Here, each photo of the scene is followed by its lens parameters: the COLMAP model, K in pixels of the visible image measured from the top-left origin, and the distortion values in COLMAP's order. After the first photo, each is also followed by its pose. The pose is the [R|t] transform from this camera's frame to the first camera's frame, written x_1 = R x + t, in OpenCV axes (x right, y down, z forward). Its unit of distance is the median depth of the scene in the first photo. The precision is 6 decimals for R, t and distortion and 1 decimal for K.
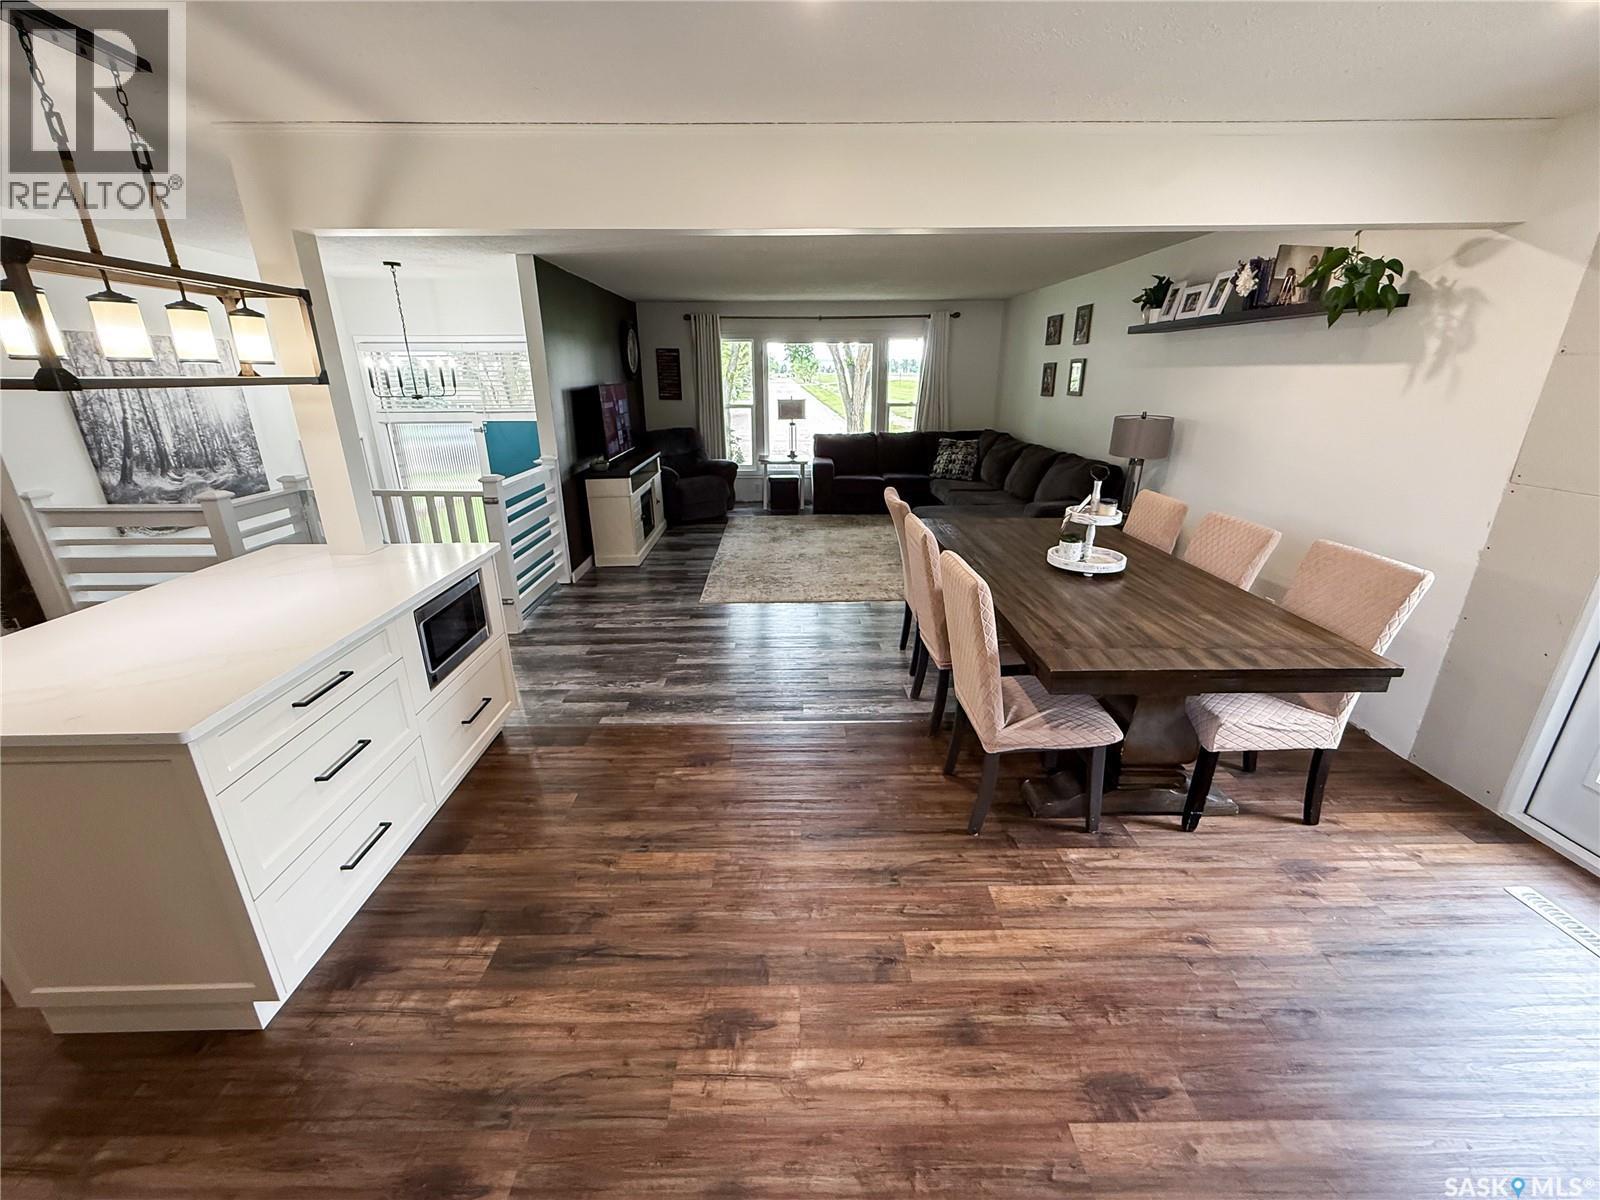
lens RADIAL K [[646.0, 0, 795.3], [0, 646.0, 599.9], [0, 0, 1]] dist [0.000344, 0.000035]
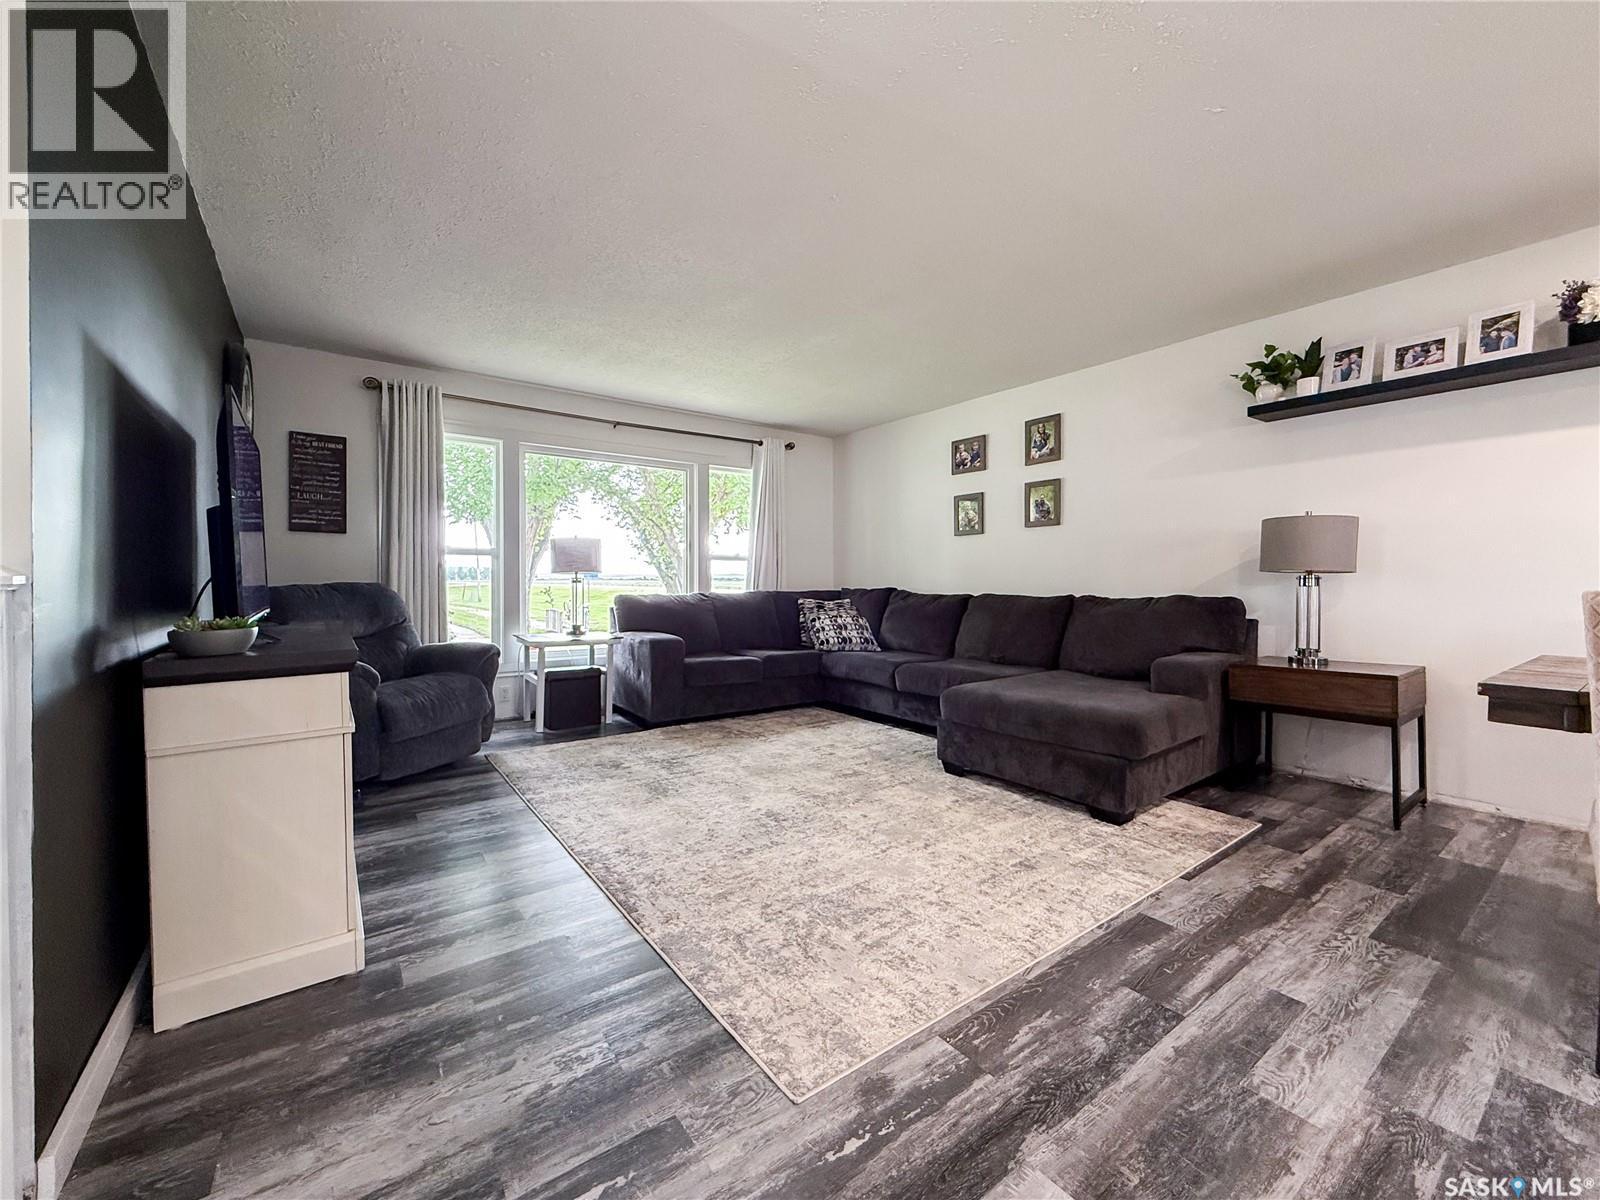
lens RADIAL K [[641.3, 0, 798.6], [0, 641.3, 592.2], [0, 0, 1]] dist [0.000900, 0.000094]
pose [[0.818553, -0.001818, 0.574428, -0.181400], [0.182943, 0.948751, -0.257689, -0.076475], [-0.544521, 0.316019, 0.776936, 0.452722]]
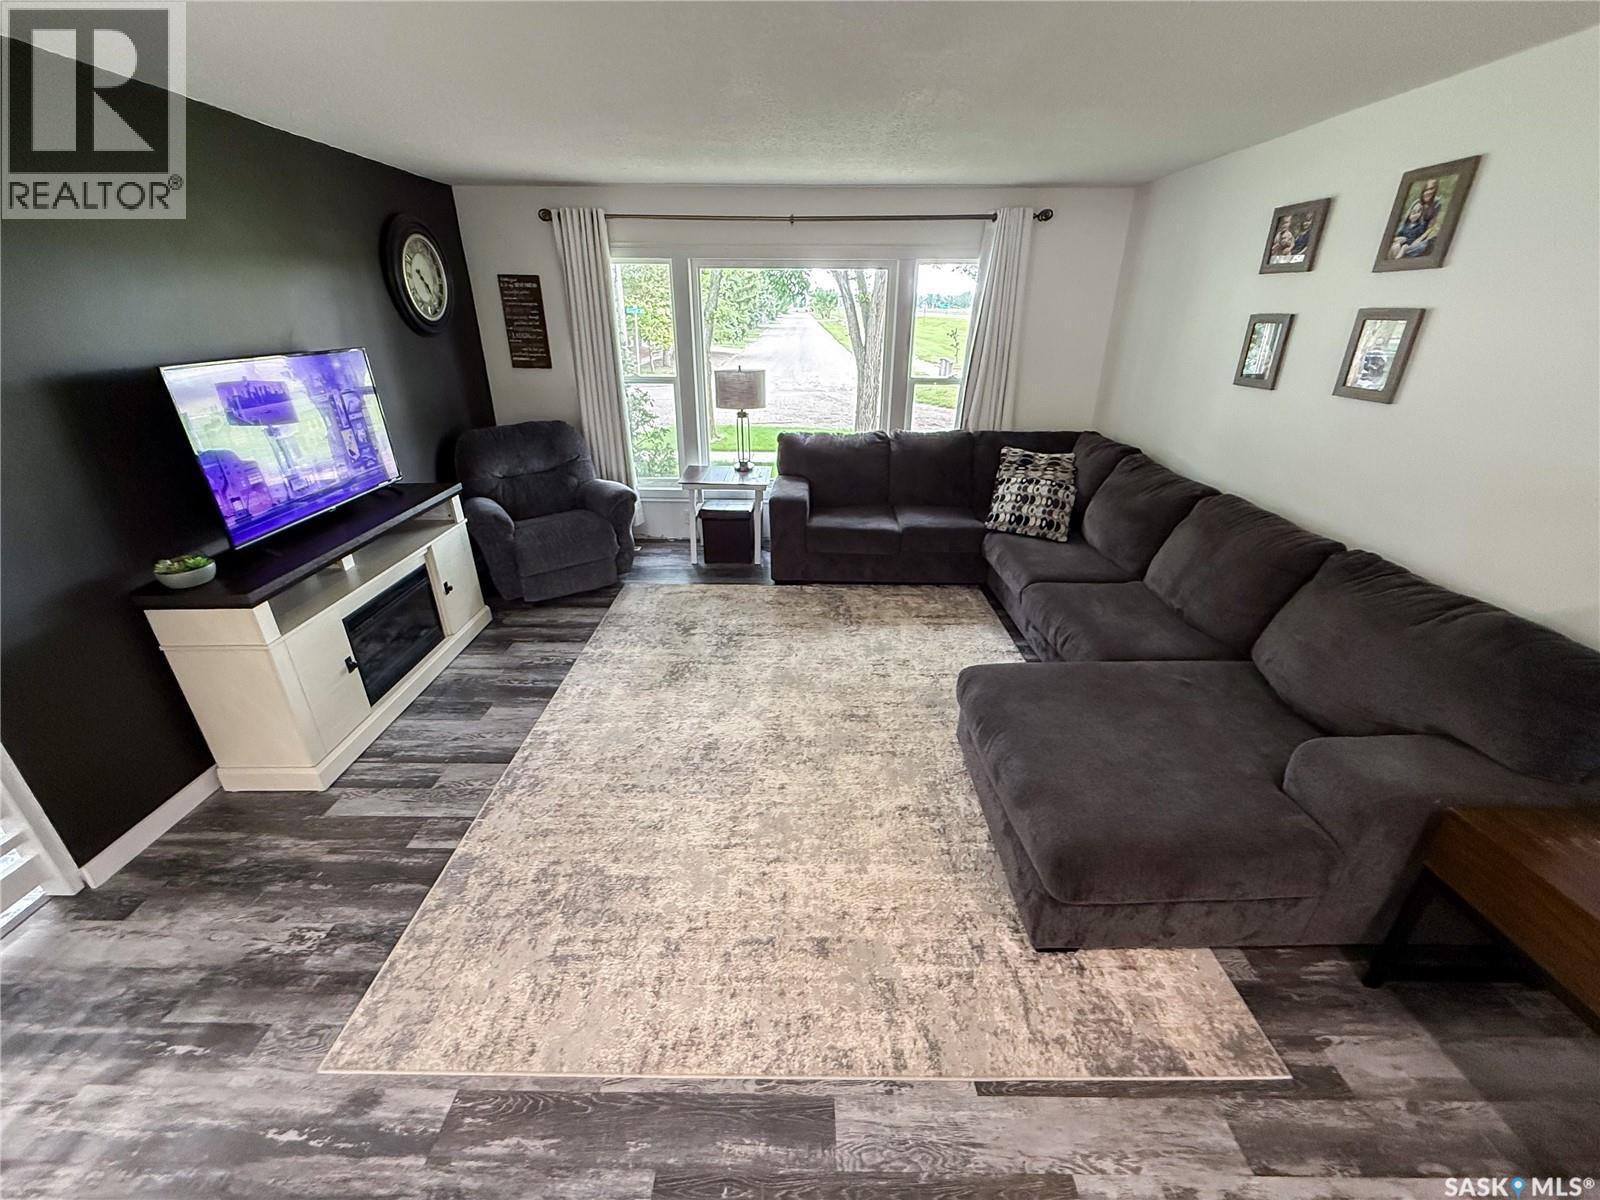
lens RADIAL K [[646.0, 0, 795.3], [0, 646.0, 599.9], [0, 0, 1]] dist [0.000344, 0.000035]
pose [[0.999559, 0.020943, -0.021045, 0.059518], [-0.019019, 0.995954, 0.087823, -0.165407], [0.022799, -0.087384, 0.995914, 0.431096]]
